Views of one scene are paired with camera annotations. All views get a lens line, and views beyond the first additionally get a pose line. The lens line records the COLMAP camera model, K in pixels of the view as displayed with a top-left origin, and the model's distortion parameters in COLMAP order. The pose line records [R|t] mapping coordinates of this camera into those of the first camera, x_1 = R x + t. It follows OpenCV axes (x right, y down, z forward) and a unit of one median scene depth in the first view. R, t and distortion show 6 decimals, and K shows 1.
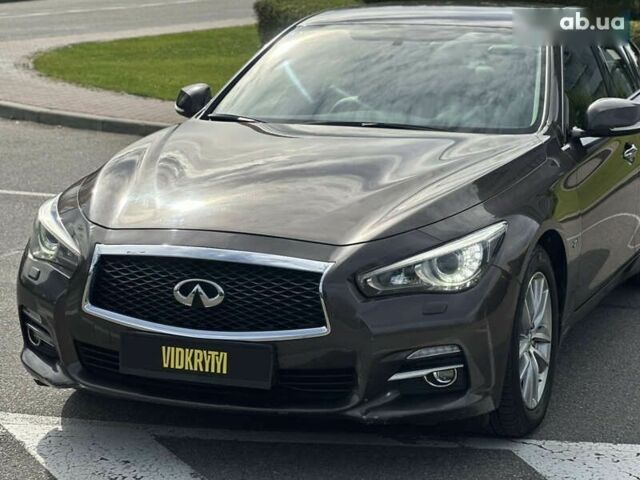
lens RADIAL K [[1565.4, 0, 323.1], [0, 1565.4, 240.7], [0, 0, 1]] dist [0.254469, 0.000000]
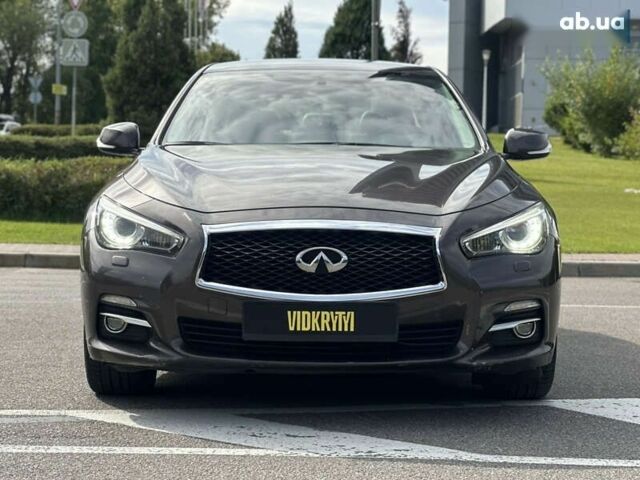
lens RADIAL K [[1565.4, 0, 320.5], [0, 1565.4, 240.6], [0, 0, 1]] dist [0.254469, 0.000000]
pose [[0.928422, -0.011316, 0.371355, -0.485538], [0.054768, 0.992785, -0.106672, 0.136442], [-0.367469, 0.119375, 0.922343, -0.008795]]
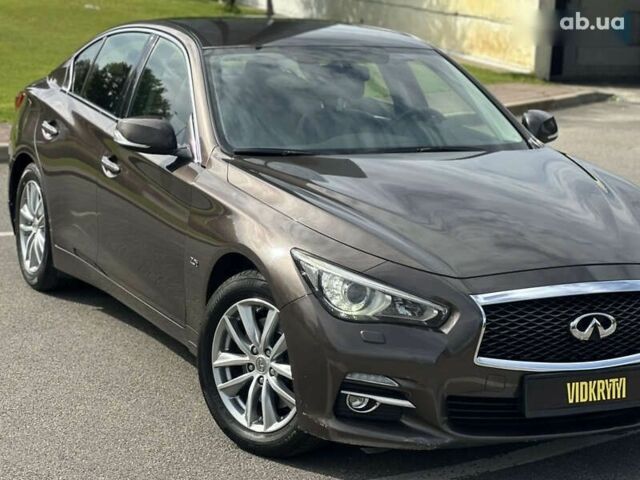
lens RADIAL K [[1565.4, 0, 292.7], [0, 1565.4, 244.9], [0, 0, 1]] dist [0.254469, 0.000000]
pose [[0.687364, -0.119425, 0.716427, -0.963995], [0.101101, 0.992519, 0.068449, -0.112670], [-0.719242, 0.025382, 0.694296, 0.412503]]
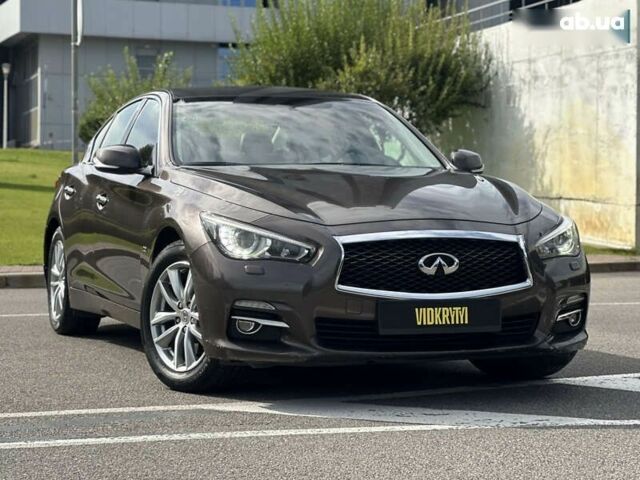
lens RADIAL K [[1565.4, 0, 271.9], [0, 1565.4, 263.7], [0, 0, 1]] dist [0.254469, 0.000000]
pose [[0.762310, -0.036329, 0.646192, -1.009668], [0.109581, 0.991253, -0.073543, 0.112425], [-0.637868, 0.126873, 0.759623, 0.114889]]
